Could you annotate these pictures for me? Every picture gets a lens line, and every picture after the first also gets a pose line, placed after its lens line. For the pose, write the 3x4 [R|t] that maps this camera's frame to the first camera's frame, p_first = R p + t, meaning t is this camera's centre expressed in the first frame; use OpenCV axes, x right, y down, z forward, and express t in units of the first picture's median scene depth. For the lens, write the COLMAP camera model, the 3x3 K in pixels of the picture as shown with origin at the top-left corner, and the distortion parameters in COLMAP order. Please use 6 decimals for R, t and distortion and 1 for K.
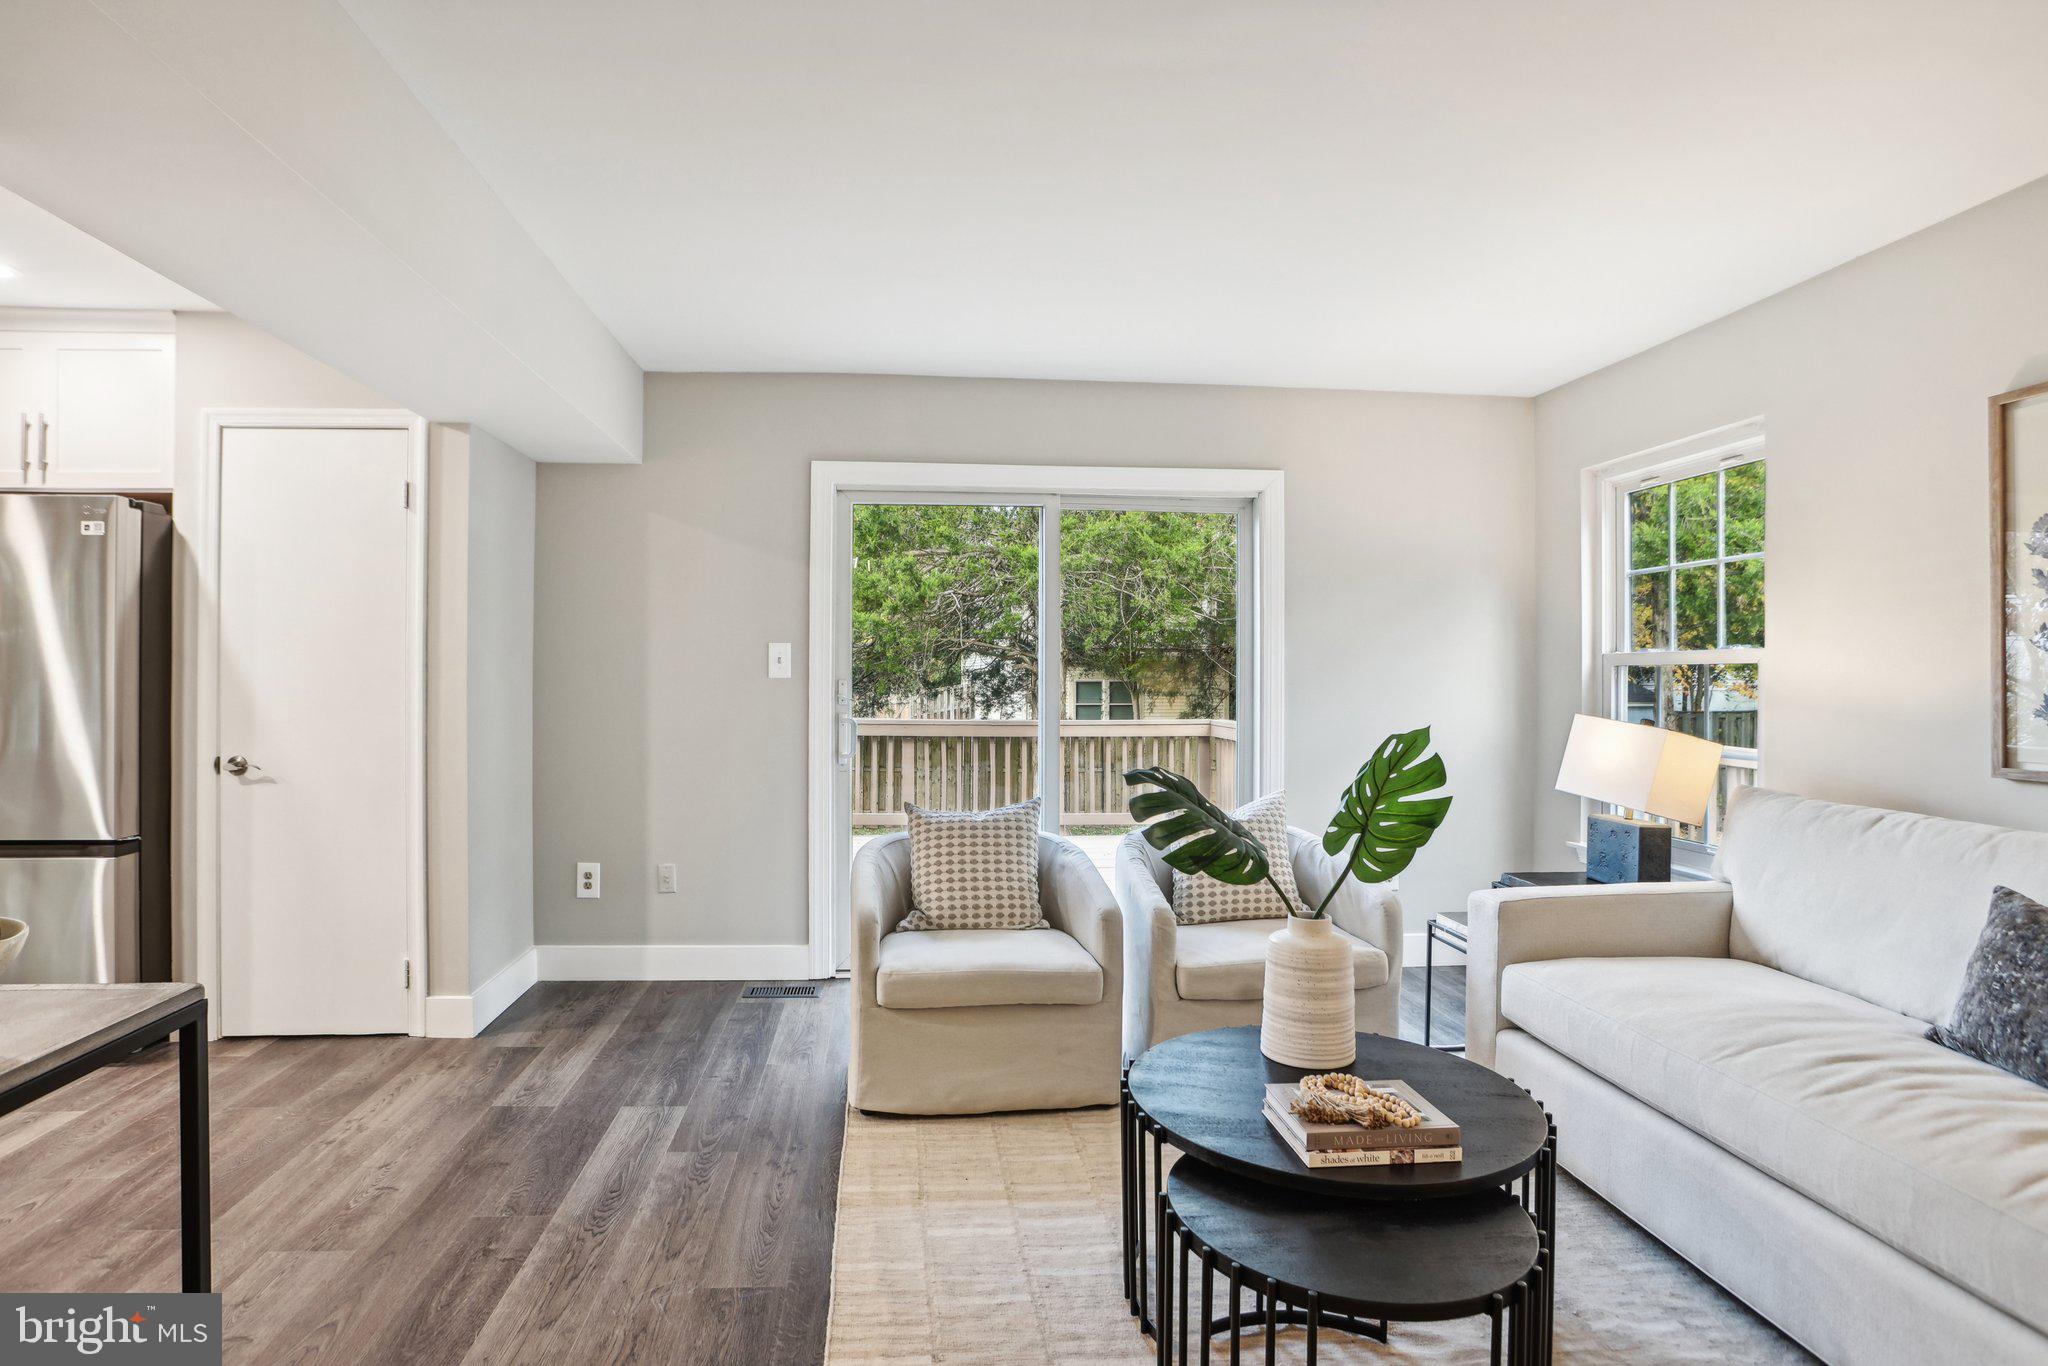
lens RADIAL K [[1044.2, 0, 990.5], [0, 1044.2, 672.4], [0, 0, 1]] dist [-0.085315, 0.042325]
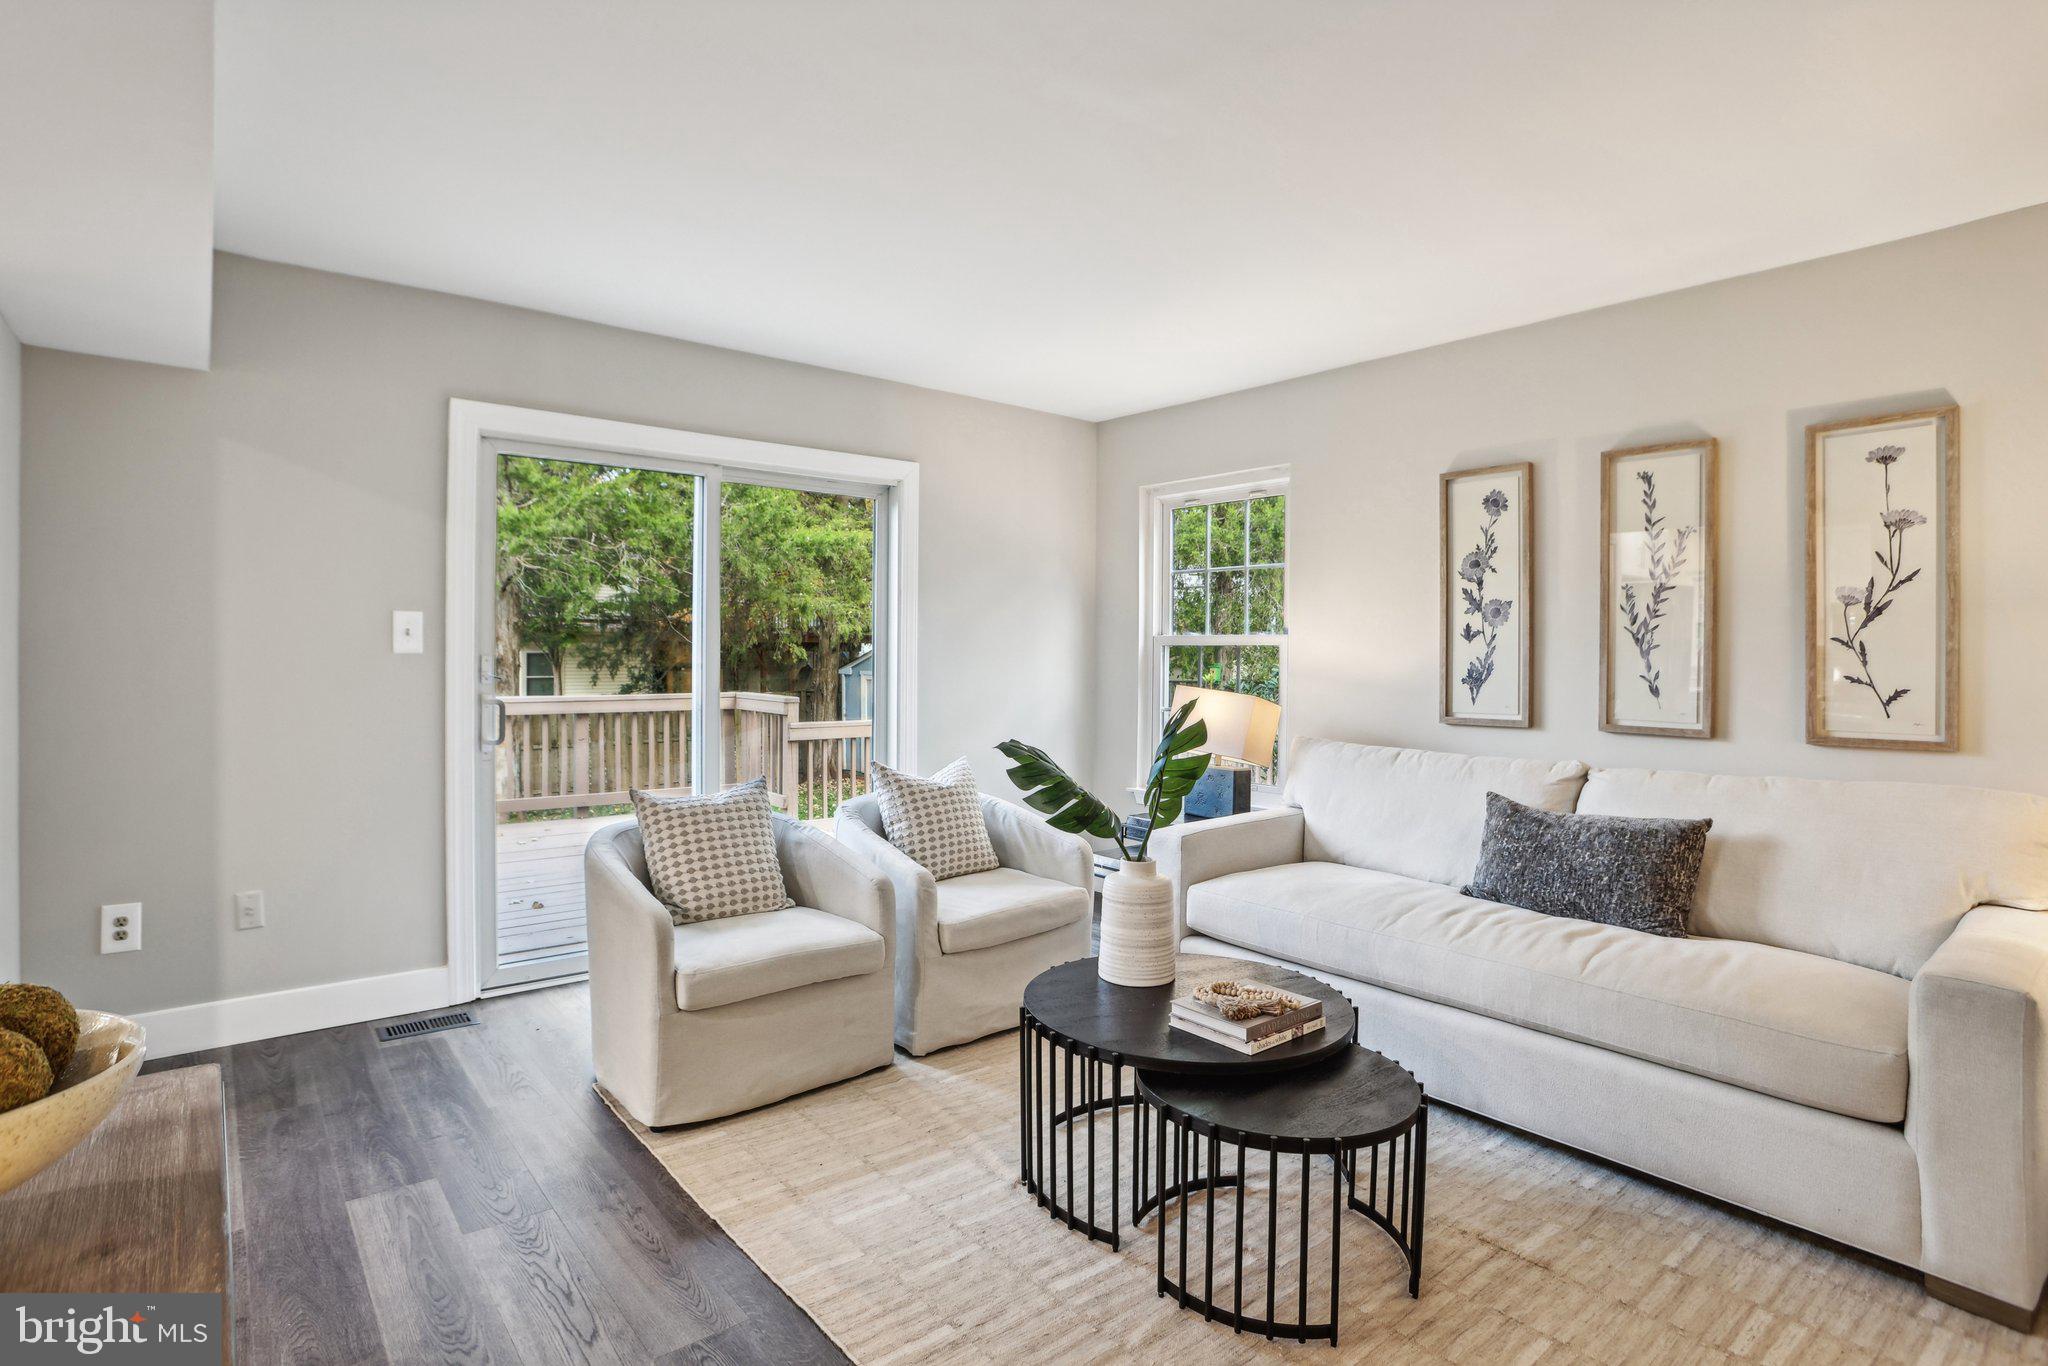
lens RADIAL K [[1019.4, 0, 1000.1], [0, 1019.4, 659.5], [0, 0, 1]] dist [-0.079302, 0.038398]
pose [[0.825584, -0.000099, 0.564280, -0.336964], [-0.008577, 0.999882, 0.012723, -0.004806], [-0.564214, -0.015344, 0.825486, 0.091435]]
